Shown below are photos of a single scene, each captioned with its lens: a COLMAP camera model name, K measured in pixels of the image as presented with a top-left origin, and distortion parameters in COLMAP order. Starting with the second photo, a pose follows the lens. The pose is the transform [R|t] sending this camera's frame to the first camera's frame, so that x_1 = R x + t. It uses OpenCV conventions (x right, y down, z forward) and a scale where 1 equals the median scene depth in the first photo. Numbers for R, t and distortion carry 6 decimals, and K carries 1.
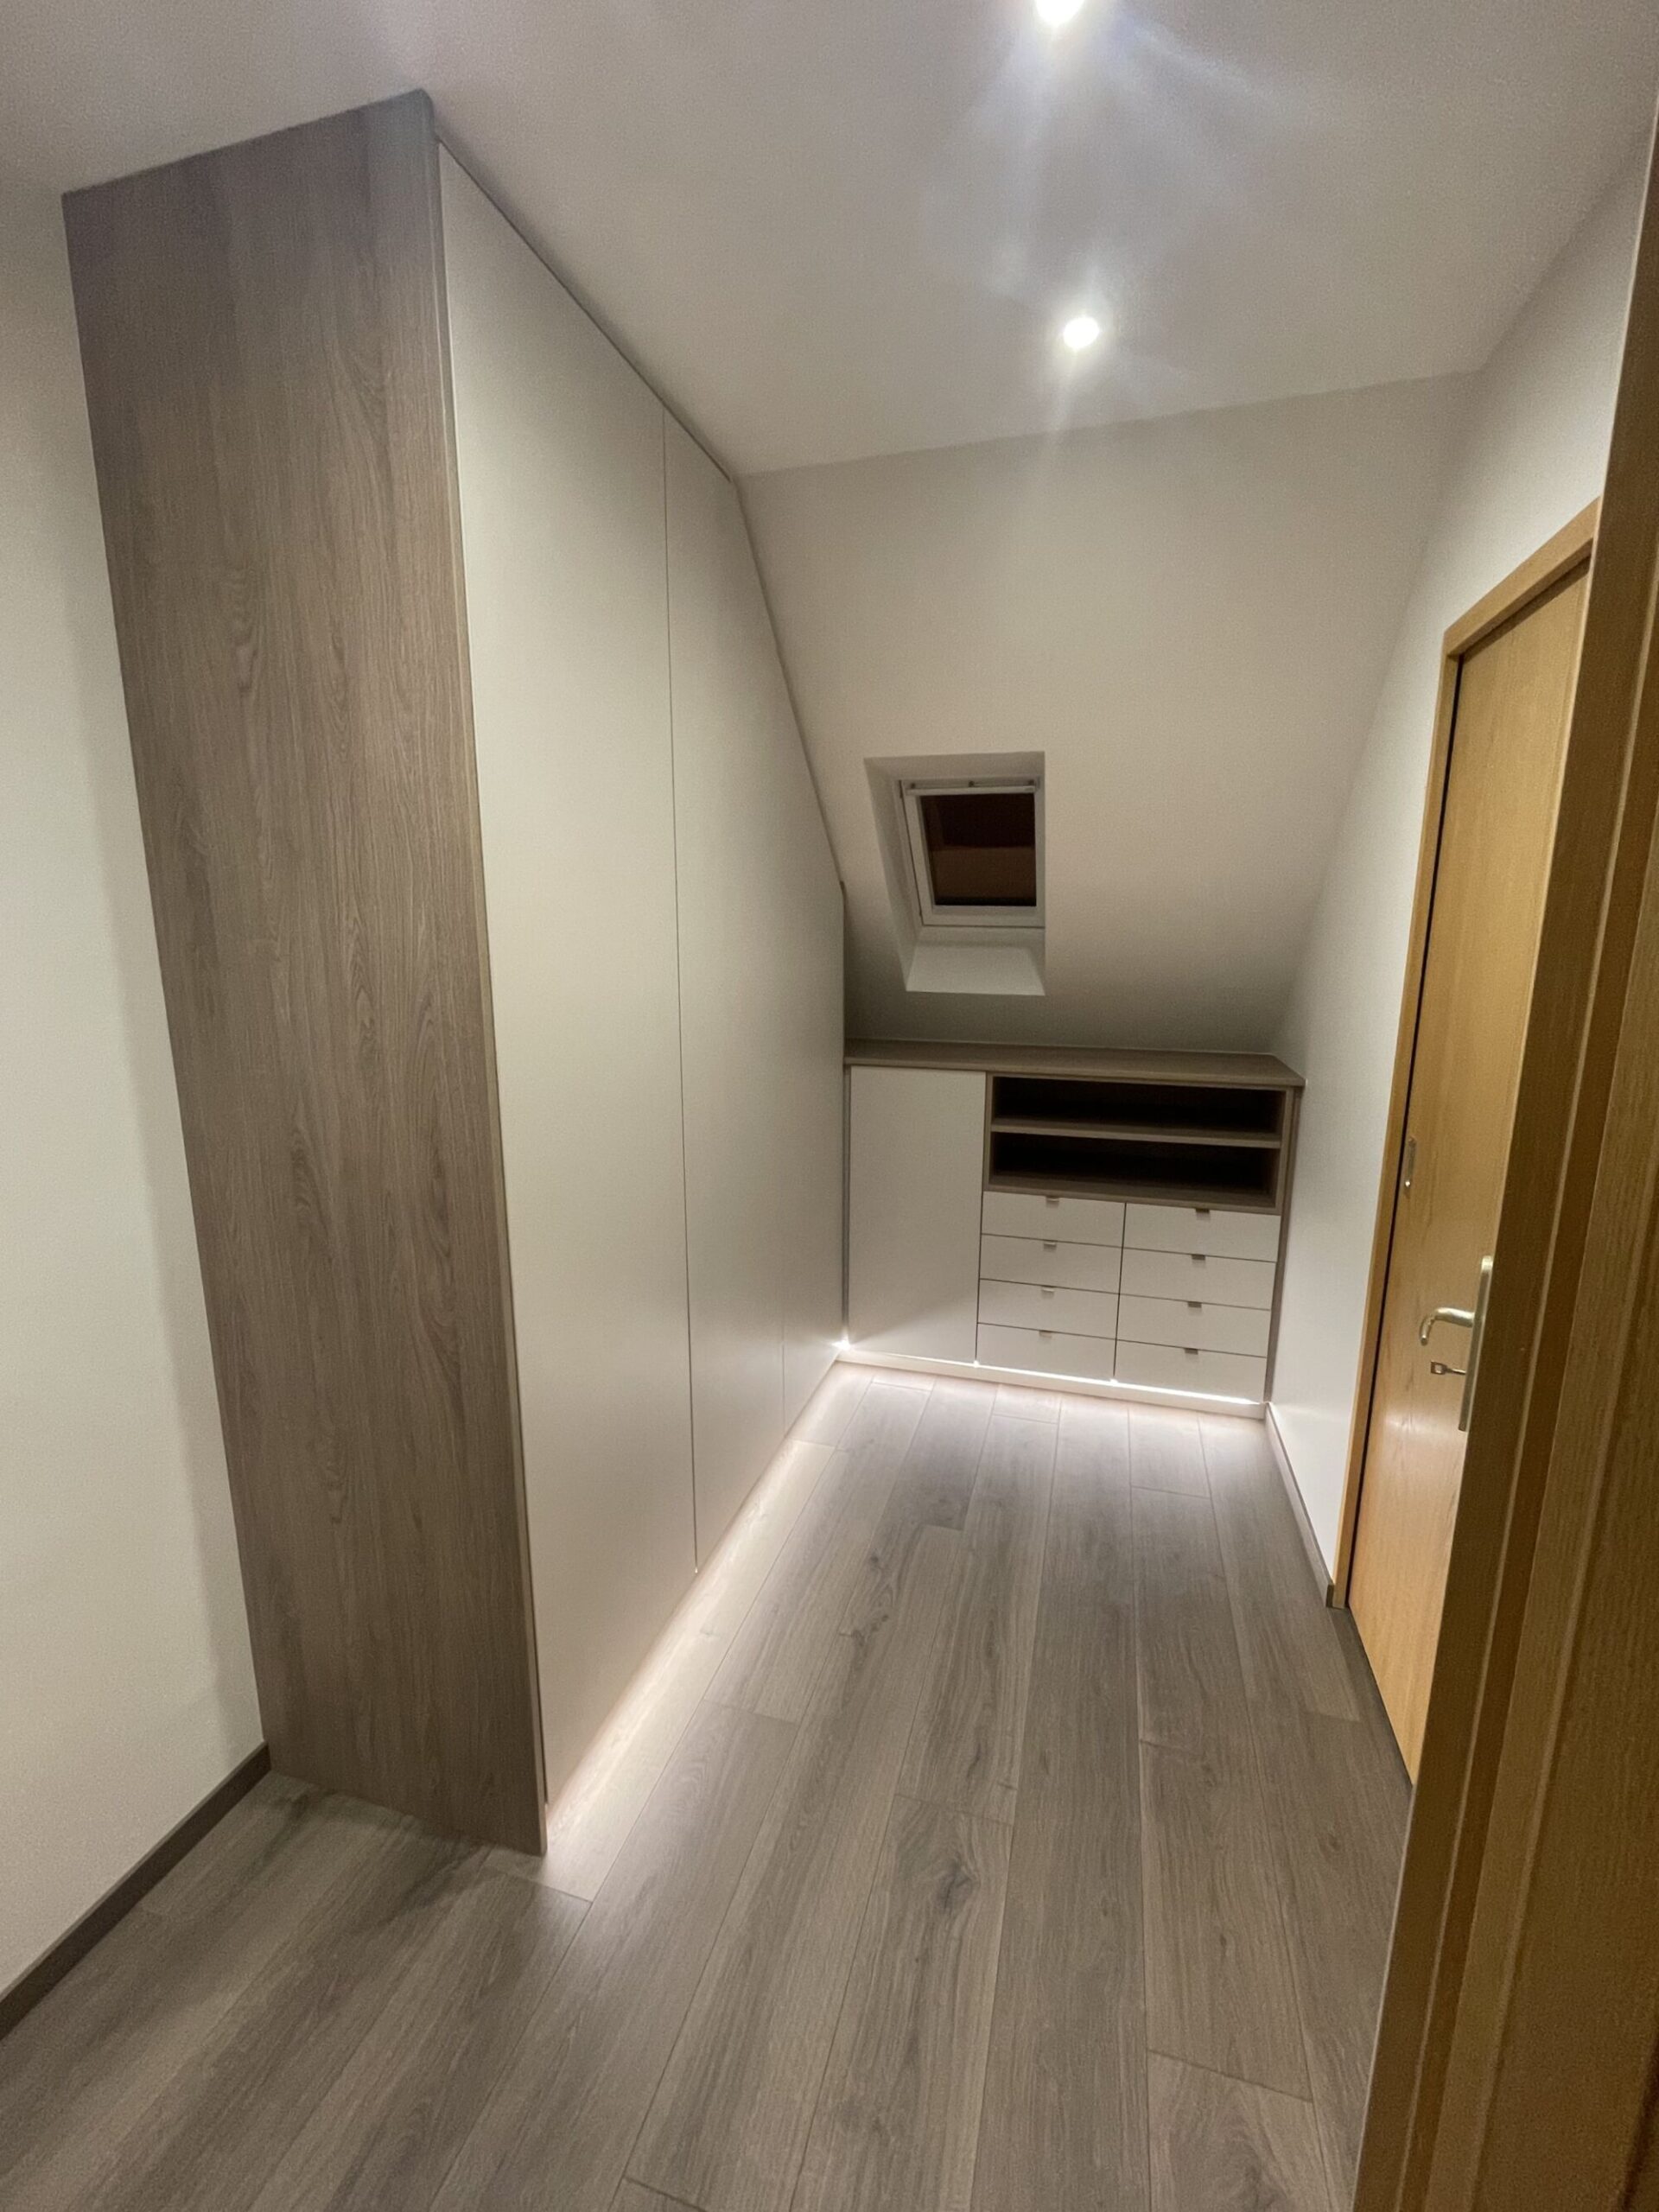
lens RADIAL K [[936.0, 0, 854.6], [0, 936.0, 1106.0], [0, 0, 1]] dist [0.000529, 0.000443]
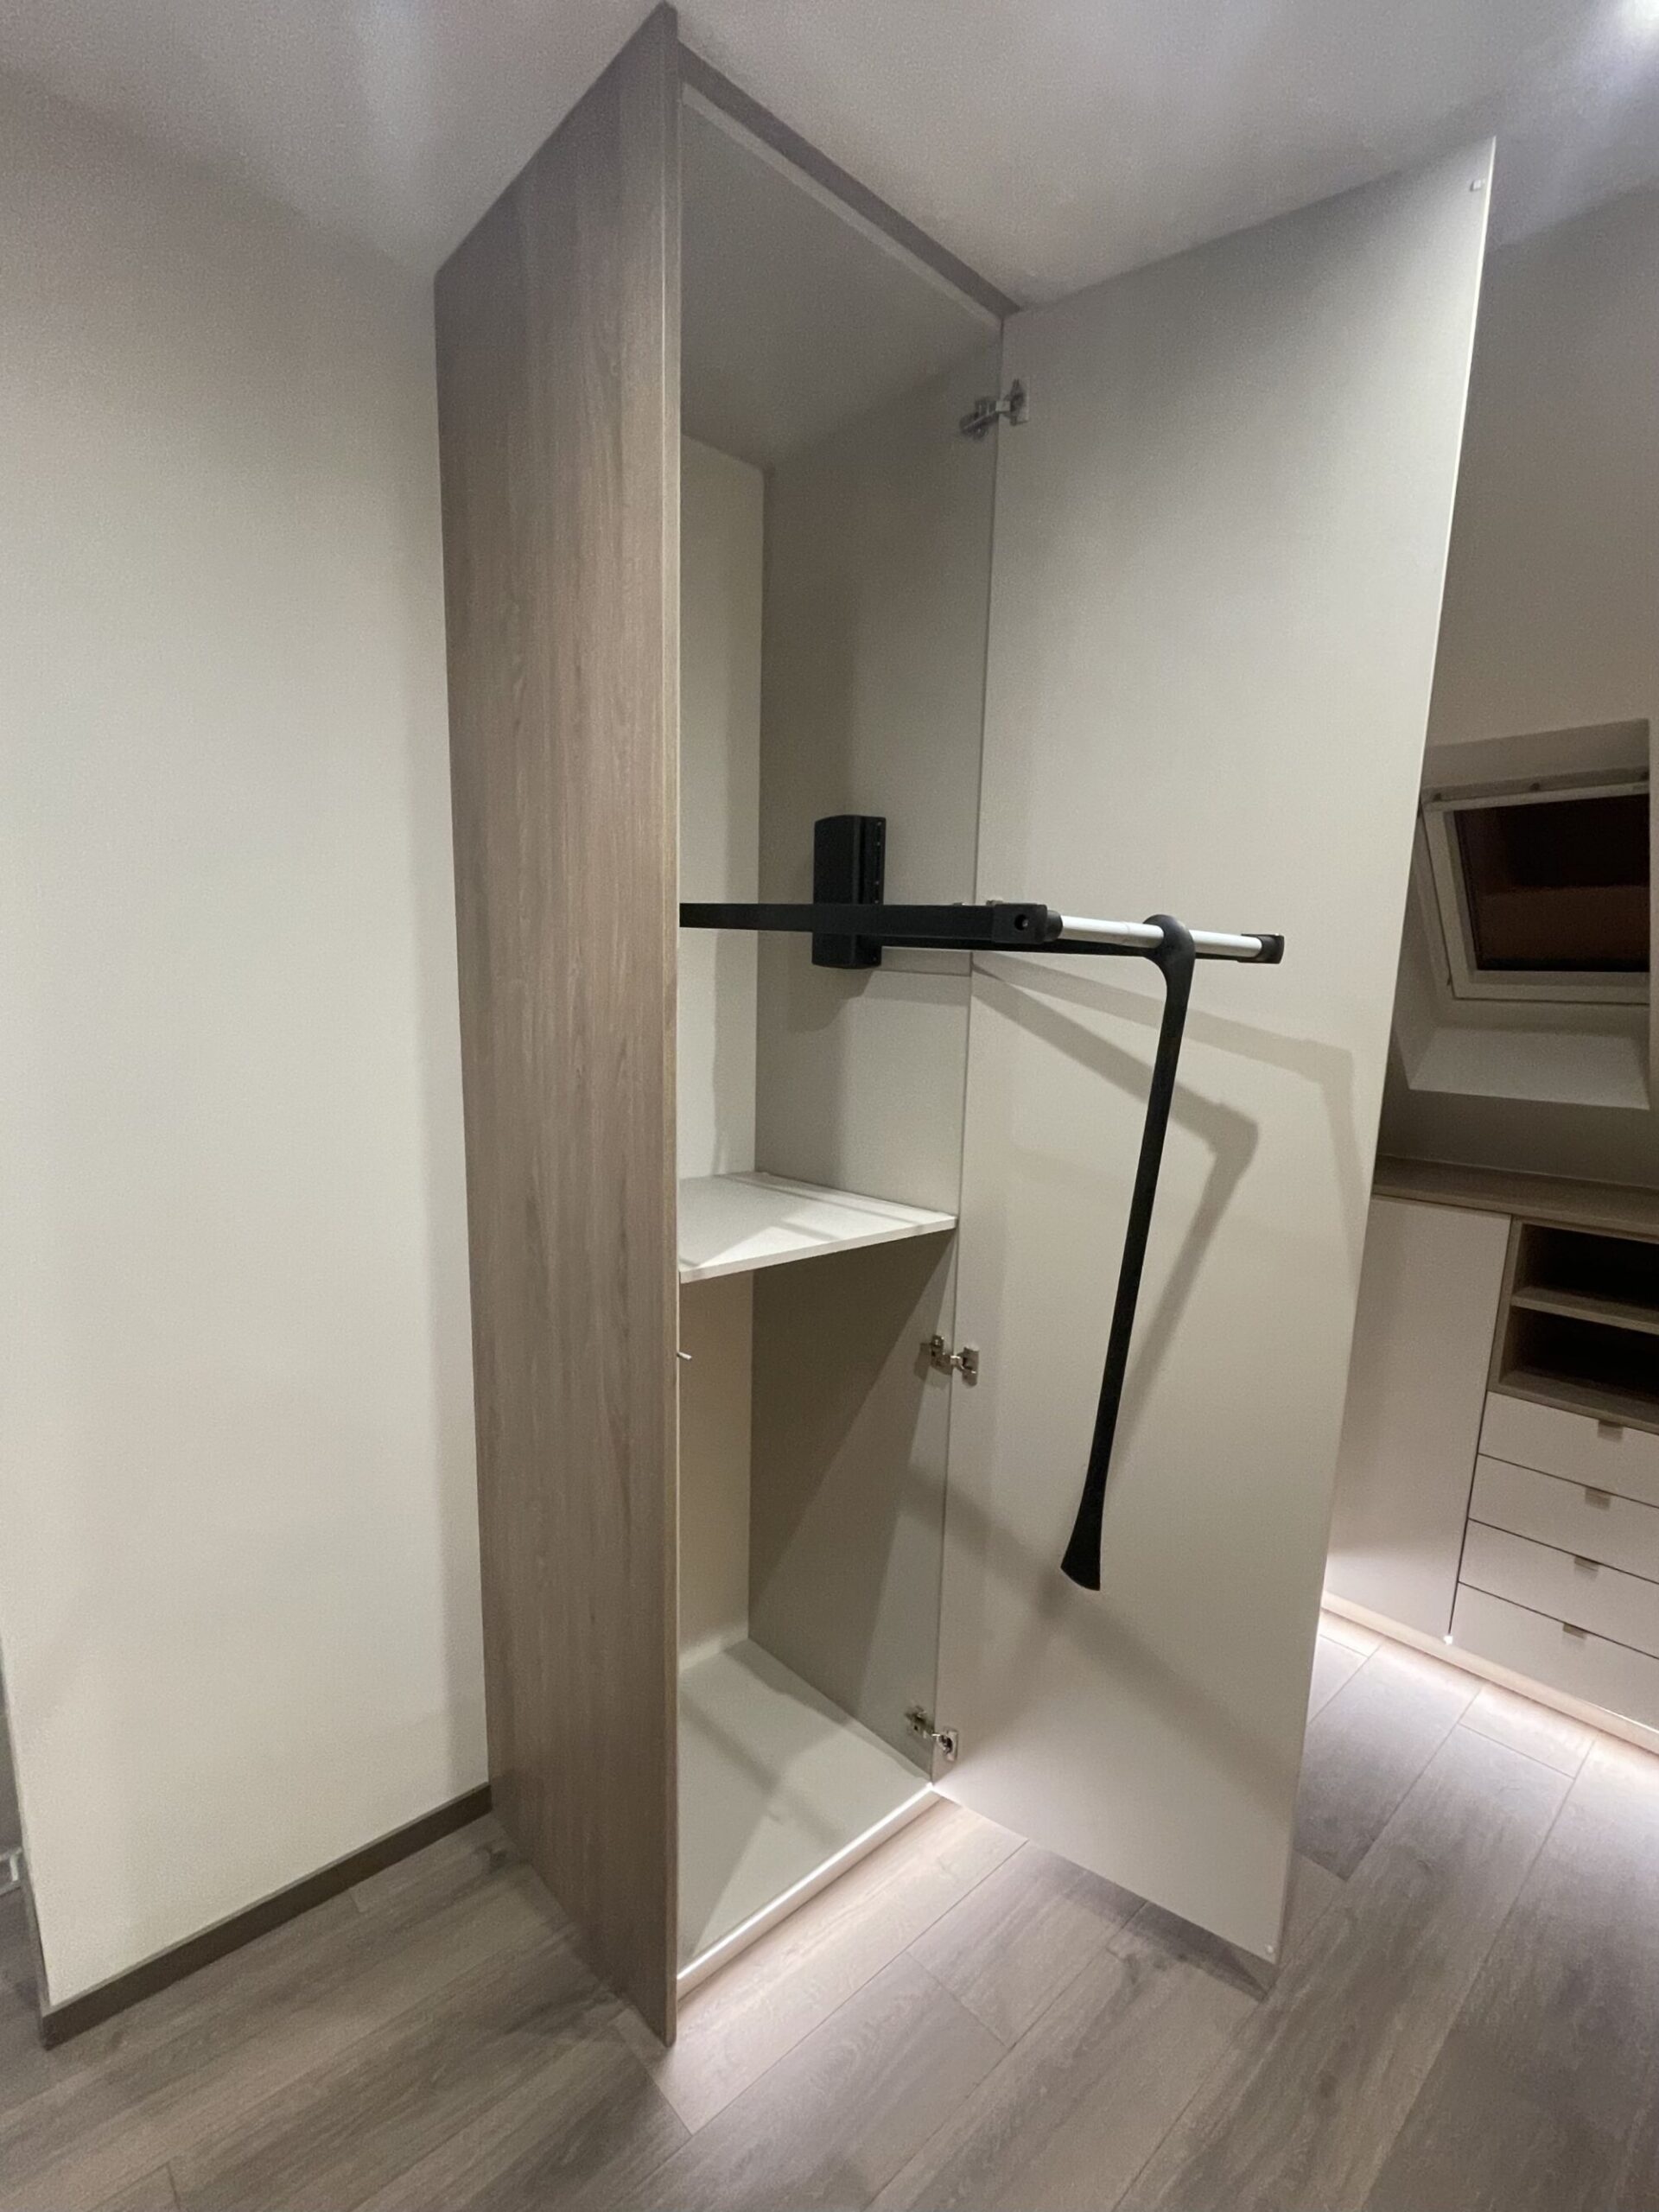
lens RADIAL K [[1037.2, 0, 828.4], [0, 1037.2, 1181.7], [0, 0, 1]] dist [0.002076, 0.000265]
pose [[0.851168, 0.111143, -0.512992, 0.196802], [-0.122408, 0.992408, 0.011909, -0.018380], [0.510421, 0.052657, 0.858311, 0.215705]]
